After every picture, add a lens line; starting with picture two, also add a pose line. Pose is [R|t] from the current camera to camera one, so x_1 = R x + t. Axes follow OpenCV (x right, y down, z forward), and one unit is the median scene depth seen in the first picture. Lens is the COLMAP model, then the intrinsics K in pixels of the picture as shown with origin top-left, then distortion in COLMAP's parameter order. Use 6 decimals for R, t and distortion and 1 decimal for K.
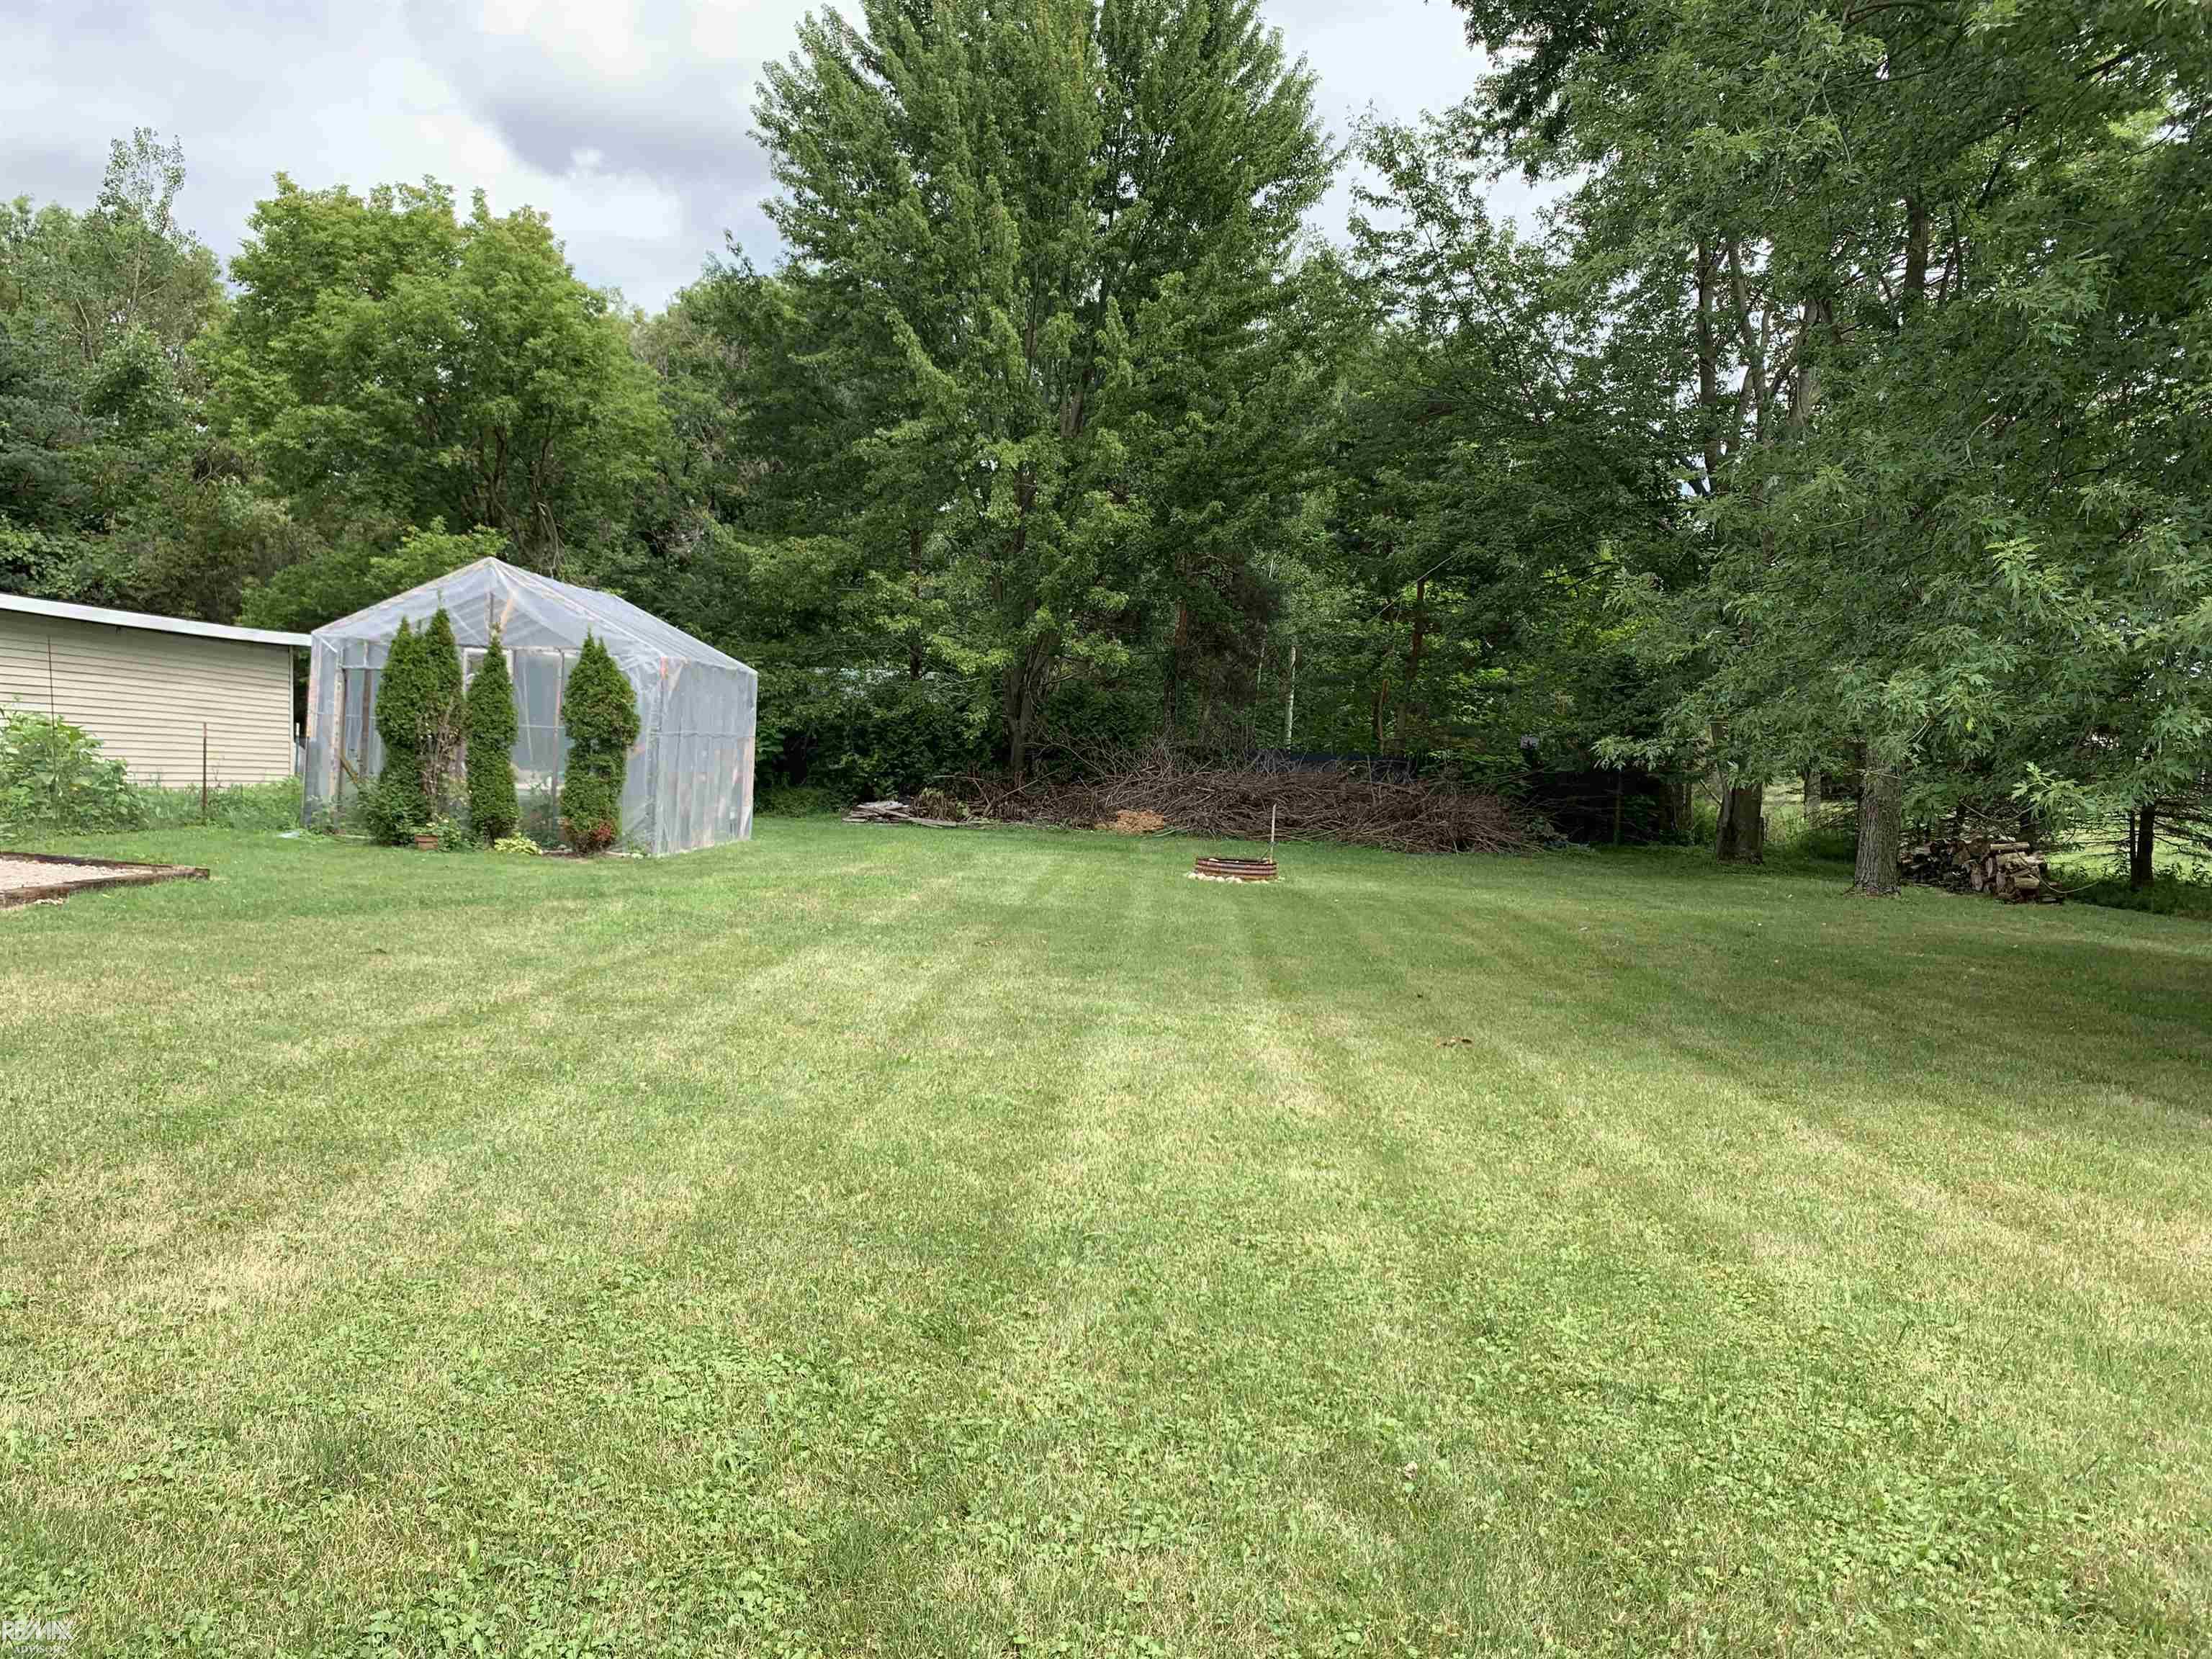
lens RADIAL K [[1680.3, 0, 1106.0], [0, 1680.3, 829.5], [0, 0, 1]] dist [-0.005590, -0.002877]
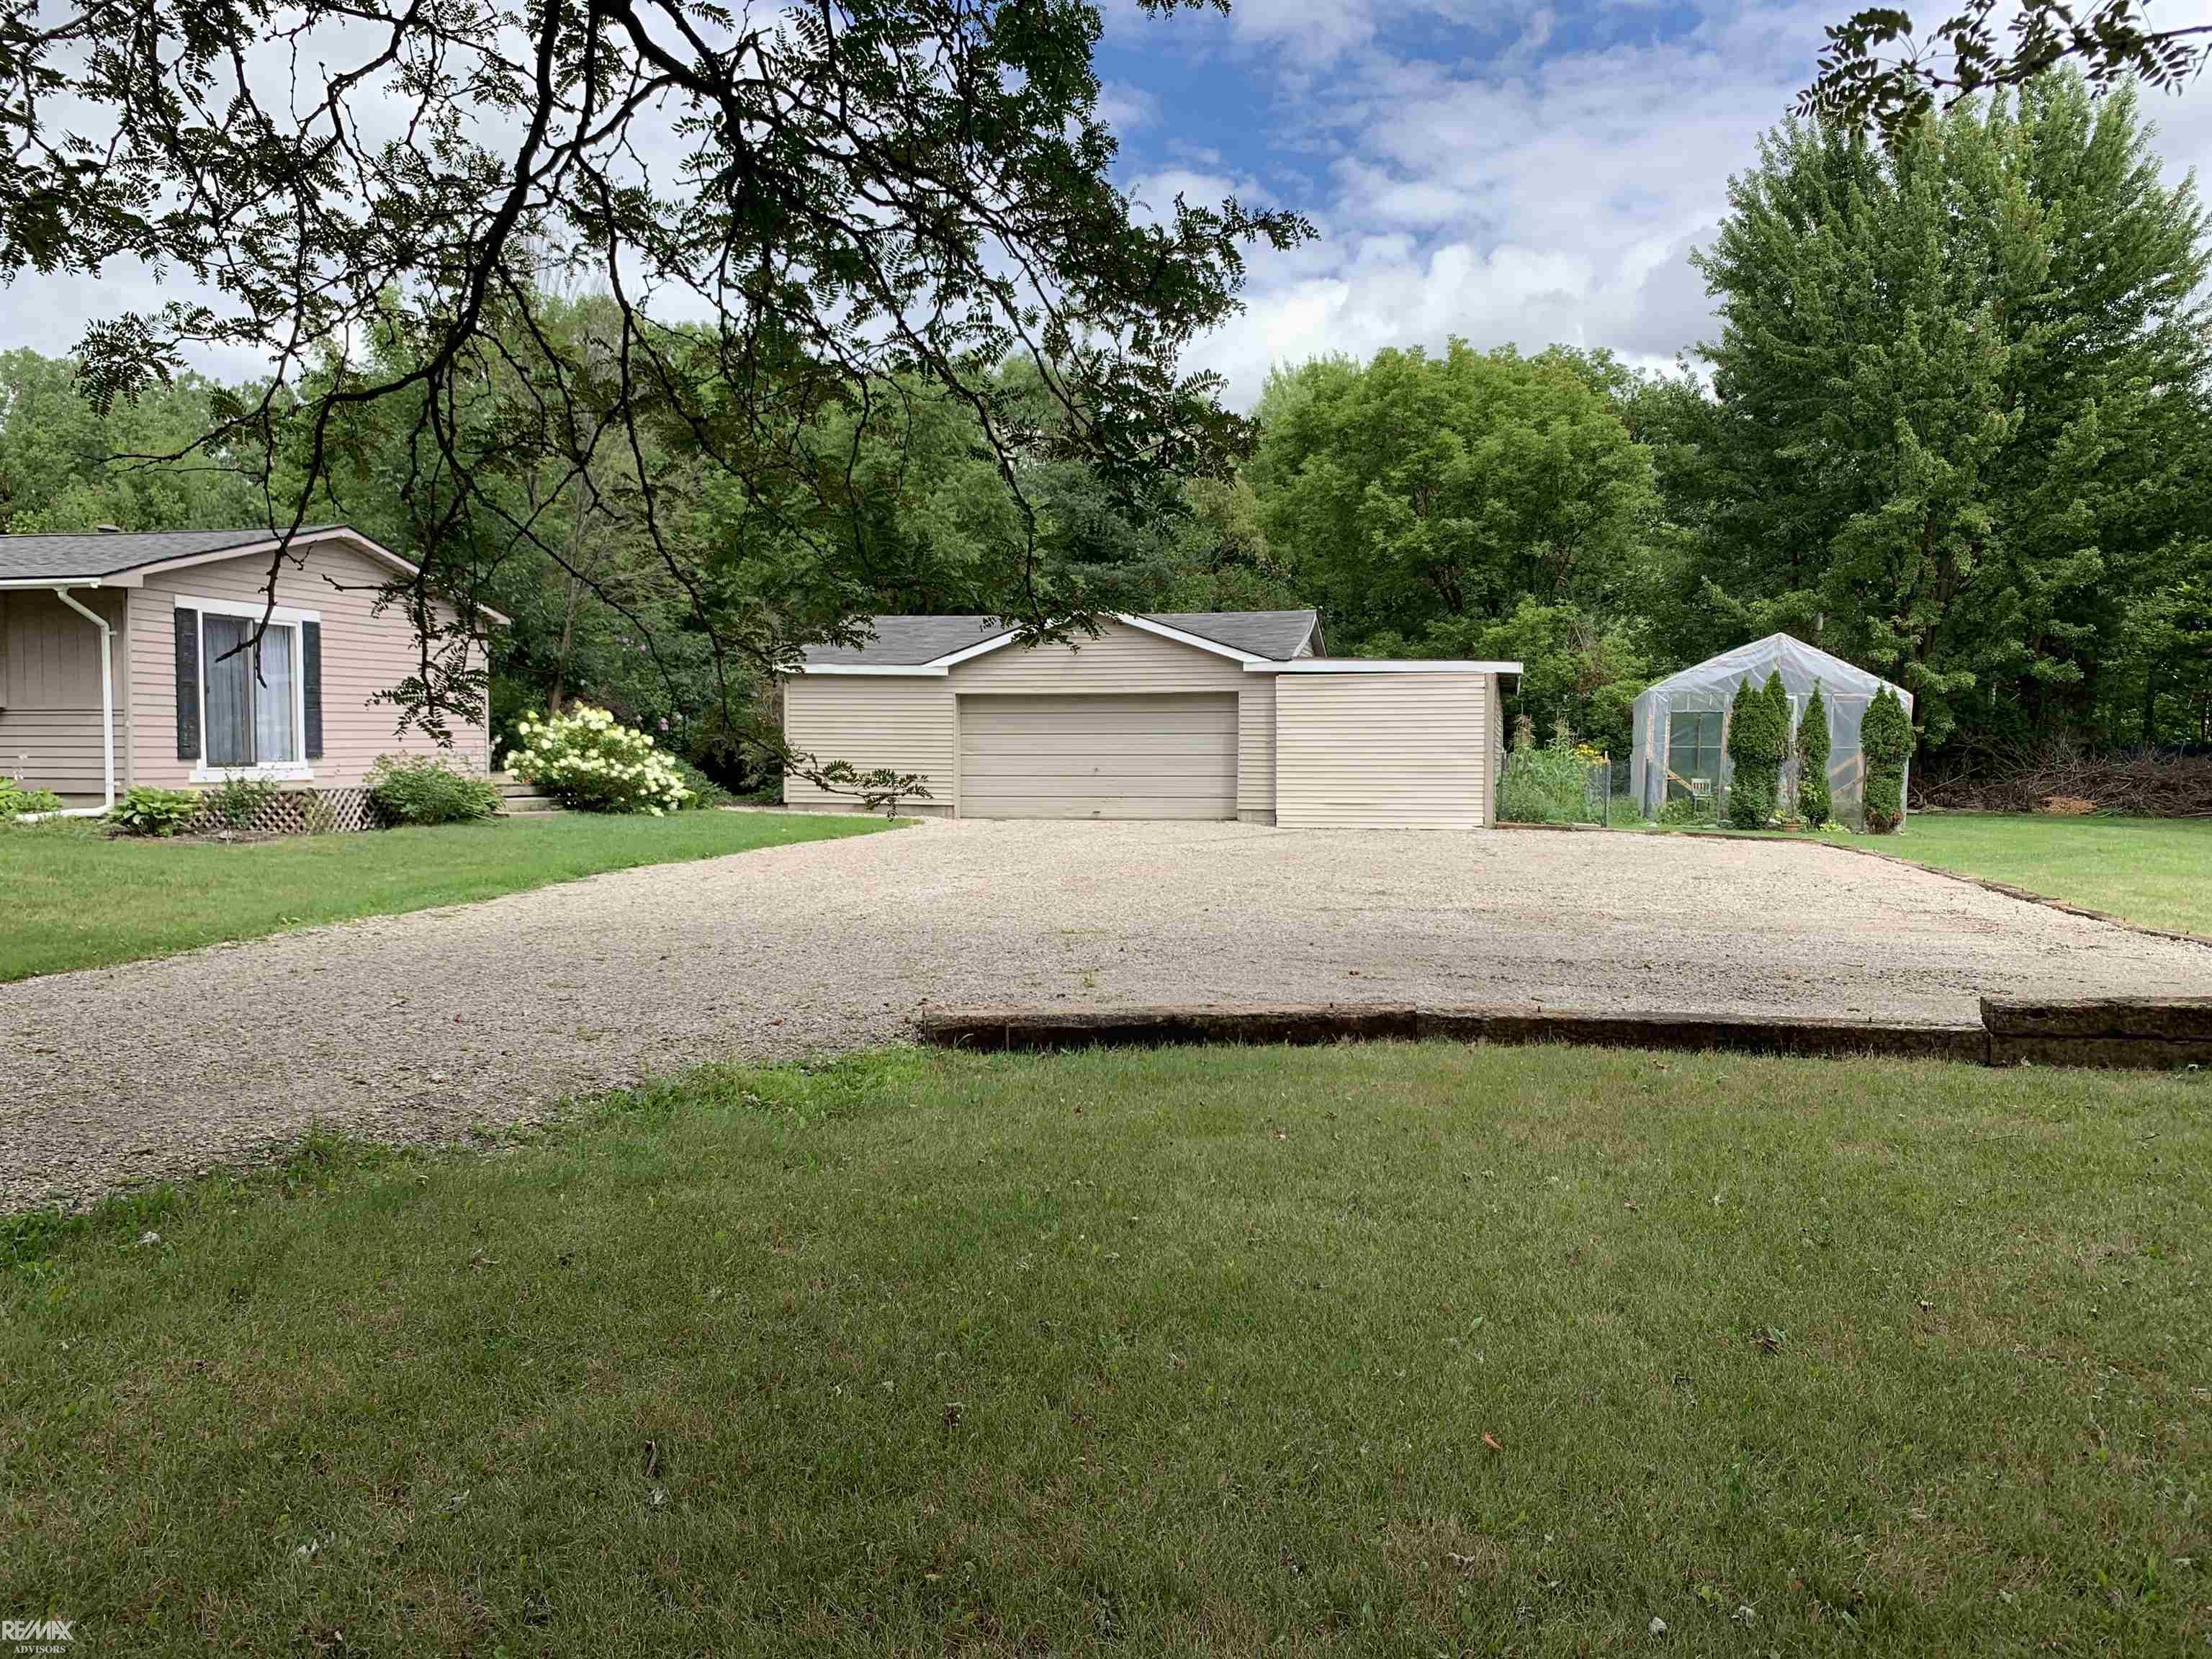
lens RADIAL K [[1733.8, 0, 1106.0], [0, 1733.8, 829.5], [0, 0, 1]] dist [0.010652, -0.004513]
pose [[0.983936, -0.027082, -0.176458, -0.507344], [0.026472, 0.999633, -0.005813, 0.002247], [0.176551, 0.001048, 0.984291, -0.444768]]
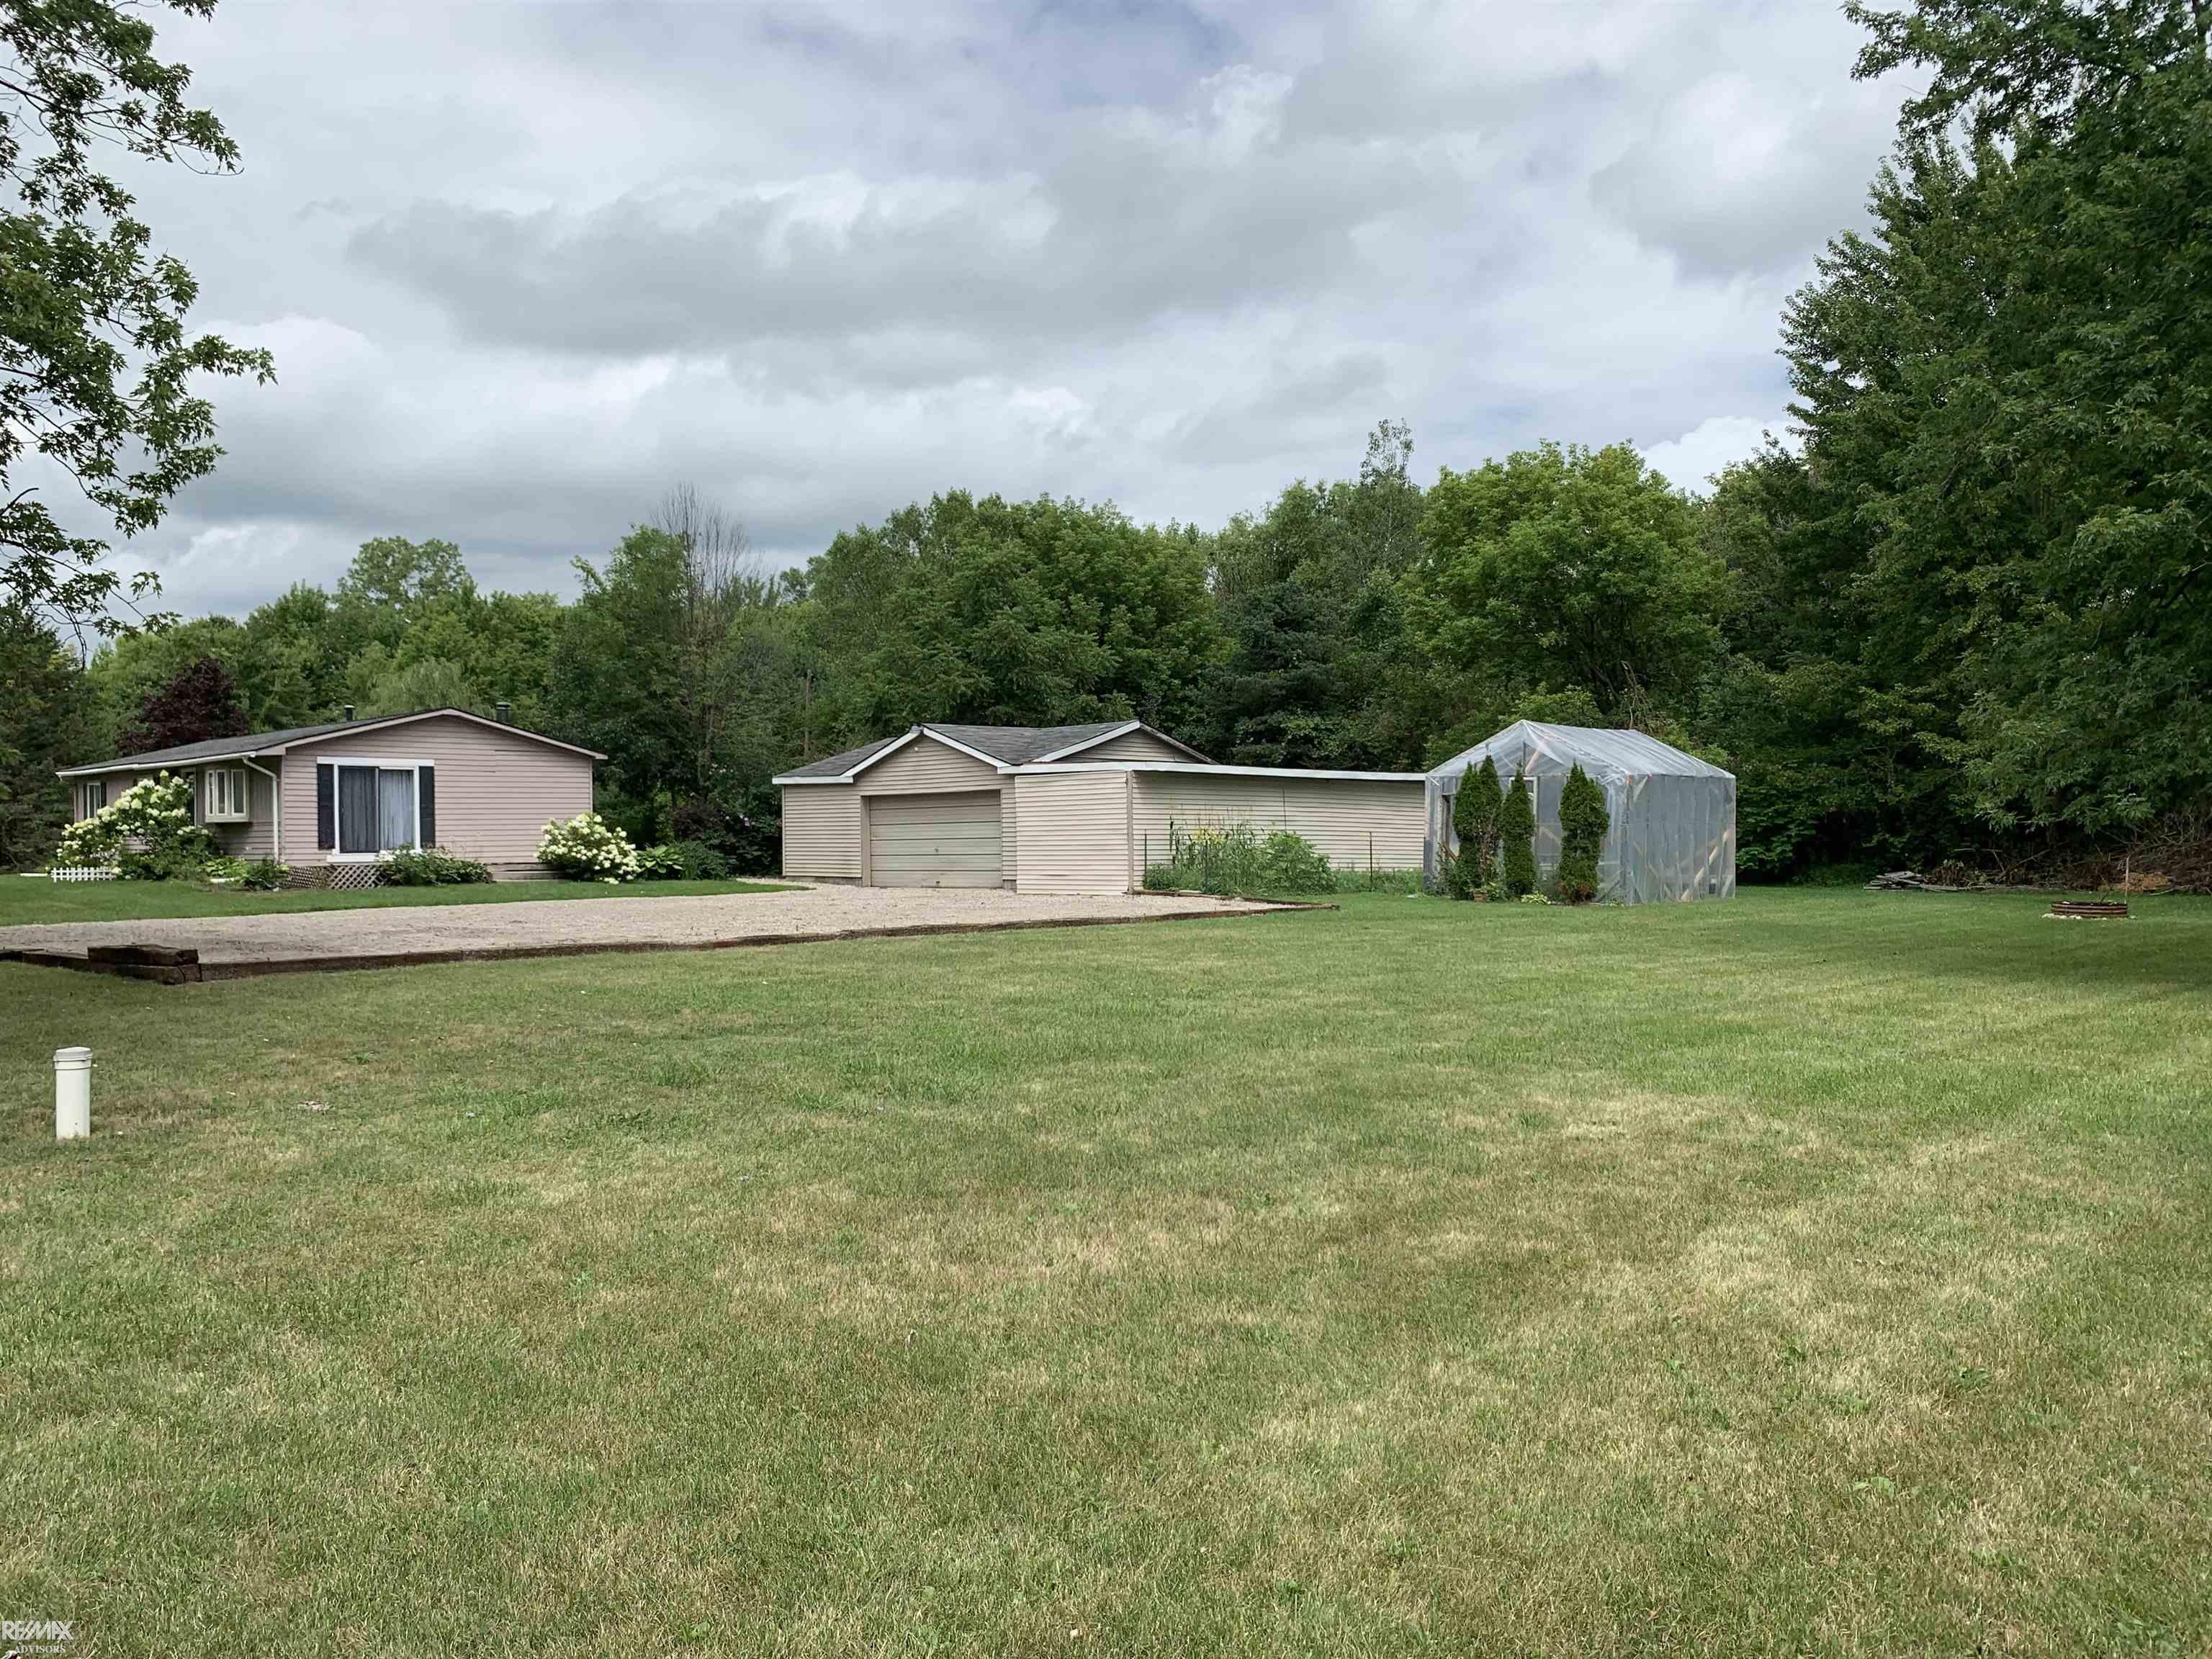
lens RADIAL K [[1680.3, 0, 1106.0], [0, 1680.3, 829.5], [0, 0, 1]] dist [-0.005590, -0.002877]
pose [[0.737635, -0.049130, -0.673409, 0.298718], [0.007393, 0.997877, -0.064705, 0.030701], [0.675159, 0.042750, 0.736433, -0.316545]]
